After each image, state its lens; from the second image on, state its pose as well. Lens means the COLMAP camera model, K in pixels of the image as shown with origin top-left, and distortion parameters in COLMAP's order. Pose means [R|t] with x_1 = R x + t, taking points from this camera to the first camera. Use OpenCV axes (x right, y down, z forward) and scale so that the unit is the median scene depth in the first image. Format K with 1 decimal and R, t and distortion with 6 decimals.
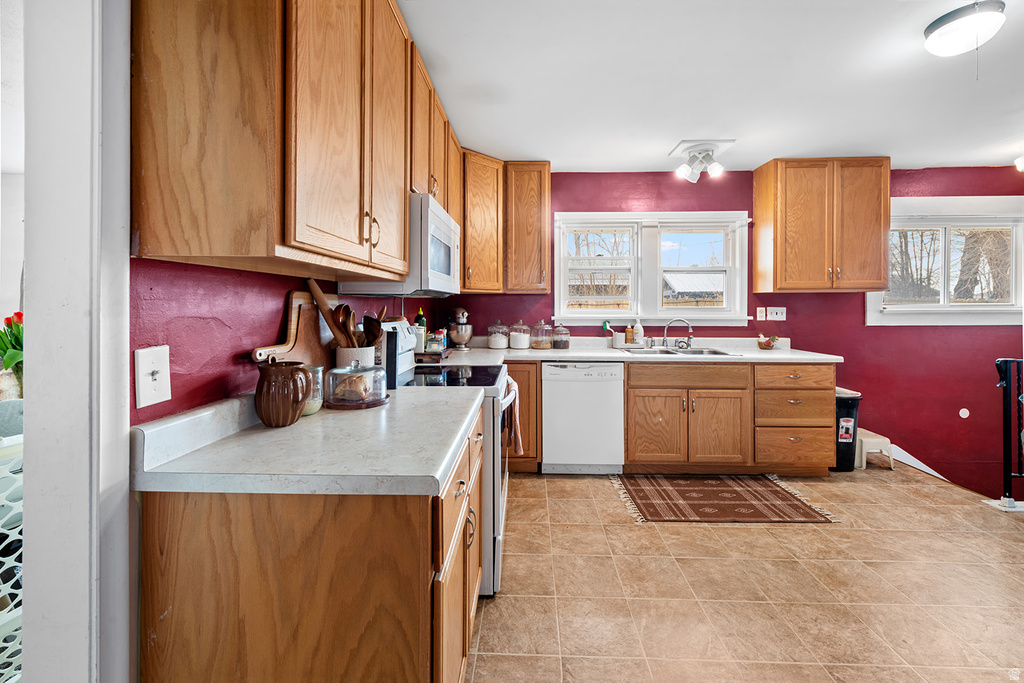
lens RADIAL K [[415.5, 0, 512.2], [0, 415.5, 305.2], [0, 0, 1]] dist [-0.000181, -0.000067]
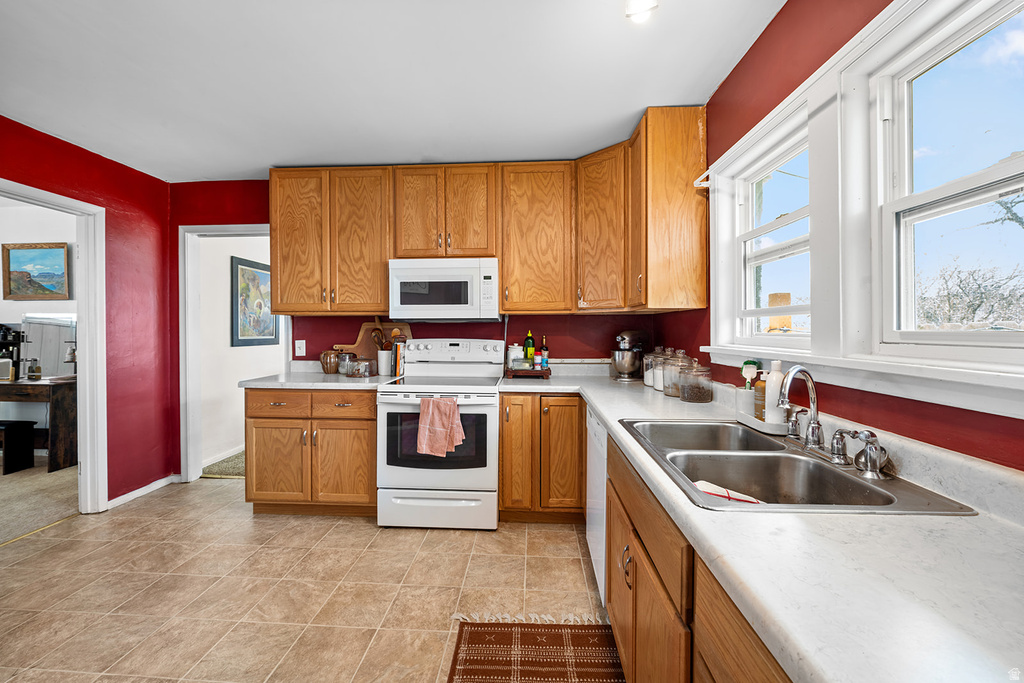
lens RADIAL K [[415.2, 0, 508.1], [0, 415.2, 331.9], [0, 0, 1]] dist [-0.011906, -0.000308]
pose [[-0.017237, 0.006861, -0.999828, 0.905428], [0.002722, 0.999973, 0.006815, 0.002398], [0.999848, -0.002604, -0.017255, 0.955860]]
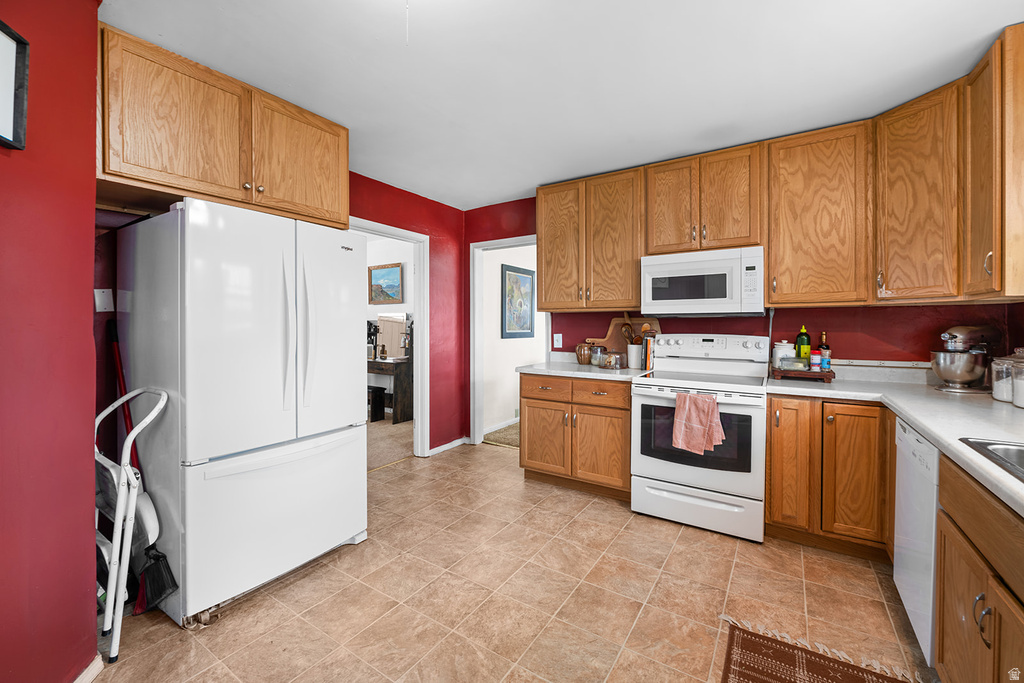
lens RADIAL K [[416.1, 0, 509.4], [0, 416.1, 327.1], [0, 0, 1]] dist [-0.011346, -0.000241]
pose [[-0.518168, 0.006625, -0.855253, 0.972694], [0.002726, 0.999978, 0.006095, 0.001957], [0.855275, 0.000827, -0.518174, 0.907253]]
